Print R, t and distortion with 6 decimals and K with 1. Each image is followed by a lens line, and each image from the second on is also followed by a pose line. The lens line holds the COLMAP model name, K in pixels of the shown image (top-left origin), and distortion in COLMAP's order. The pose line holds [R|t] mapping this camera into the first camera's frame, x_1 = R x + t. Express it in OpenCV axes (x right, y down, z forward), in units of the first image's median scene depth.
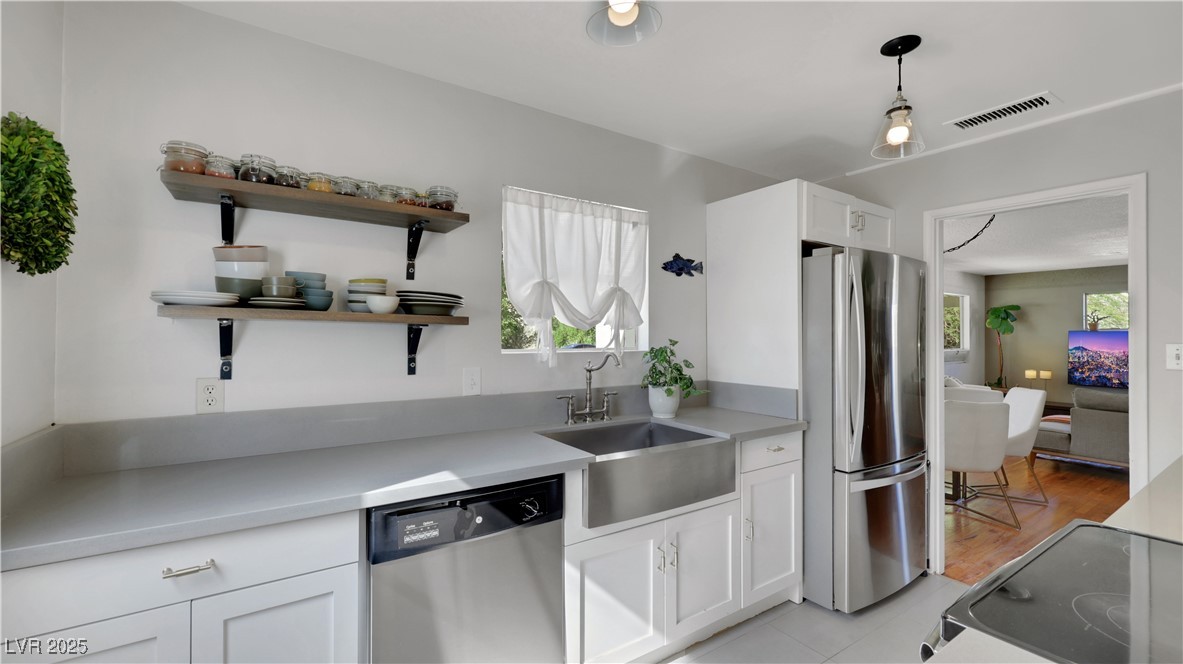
lens RADIAL K [[495.5, 0, 592.7], [0, 495.5, 330.4], [0, 0, 1]] dist [-0.002249, -0.000694]
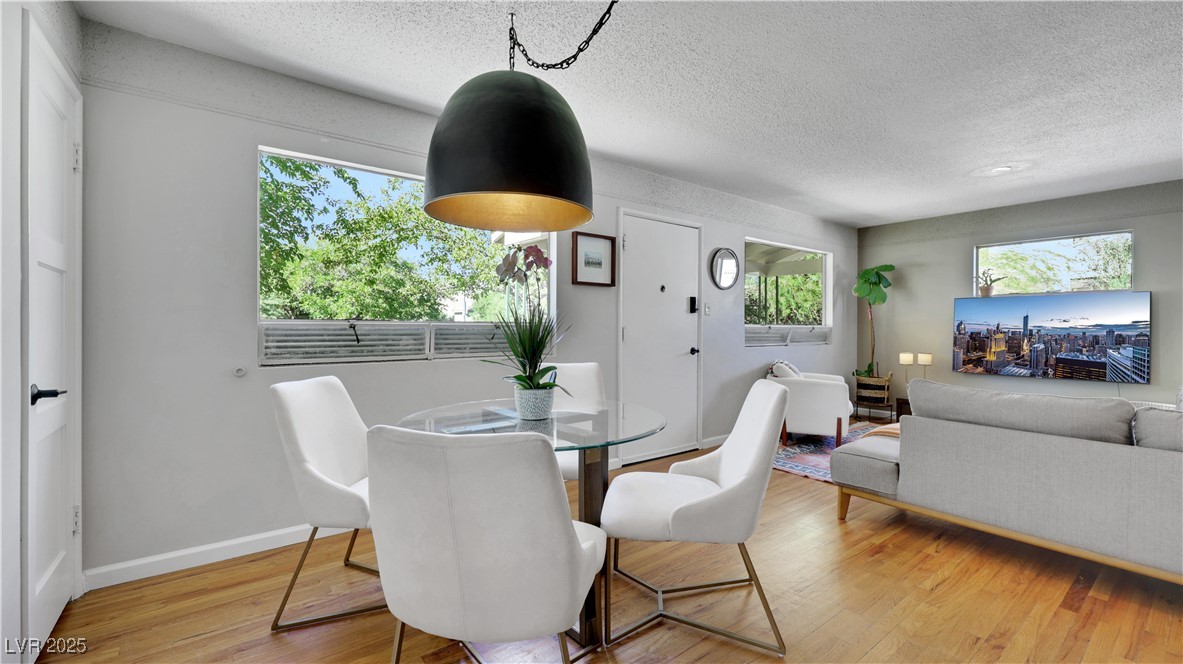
lens RADIAL K [[495.5, 0, 596.8], [0, 495.5, 327.6], [0, 0, 1]] dist [-0.002249, -0.000694]
pose [[0.998397, -0.013722, 0.054909, 0.385565], [0.012340, 0.999600, 0.025430, 0.018495], [-0.055236, -0.024712, 0.998167, 0.292875]]
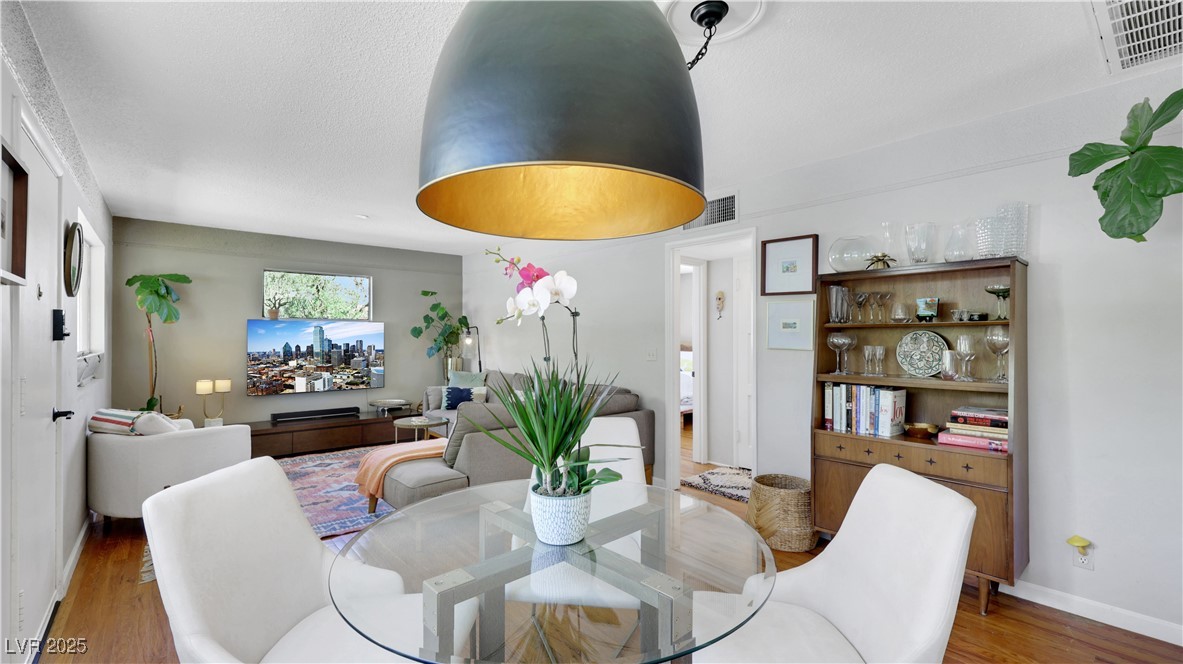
lens RADIAL K [[495.5, 0, 591.2], [0, 495.5, 333.4], [0, 0, 1]] dist [-0.002249, -0.000694]
pose [[-0.111157, -0.010443, 0.993748, 0.201252], [-0.014220, 0.999859, 0.008917, 0.007227], [-0.993701, -0.013140, -0.111290, 0.575367]]
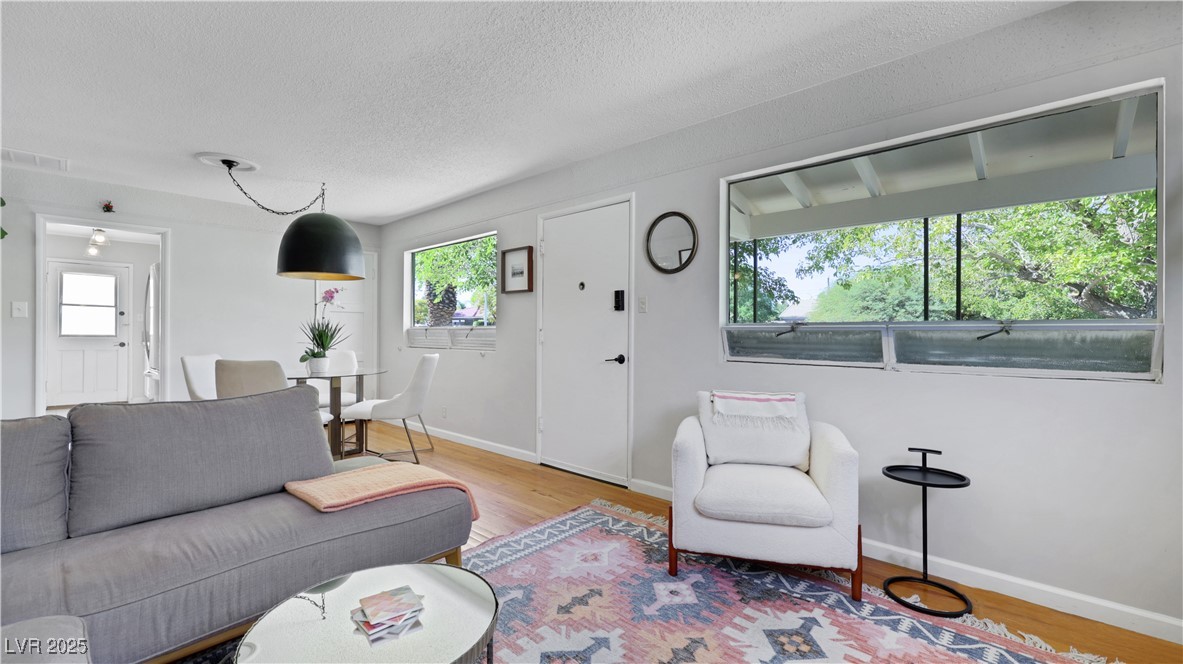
lens RADIAL K [[495.5, 0, 600.0], [0, 495.5, 334.0], [0, 0, 1]] dist [-0.002249, -0.000694]
pose [[0.220410, -0.019370, -0.975215, 0.963332], [0.017717, 0.999717, -0.015853, 0.045535], [0.975246, -0.013784, 0.220691, 0.740895]]
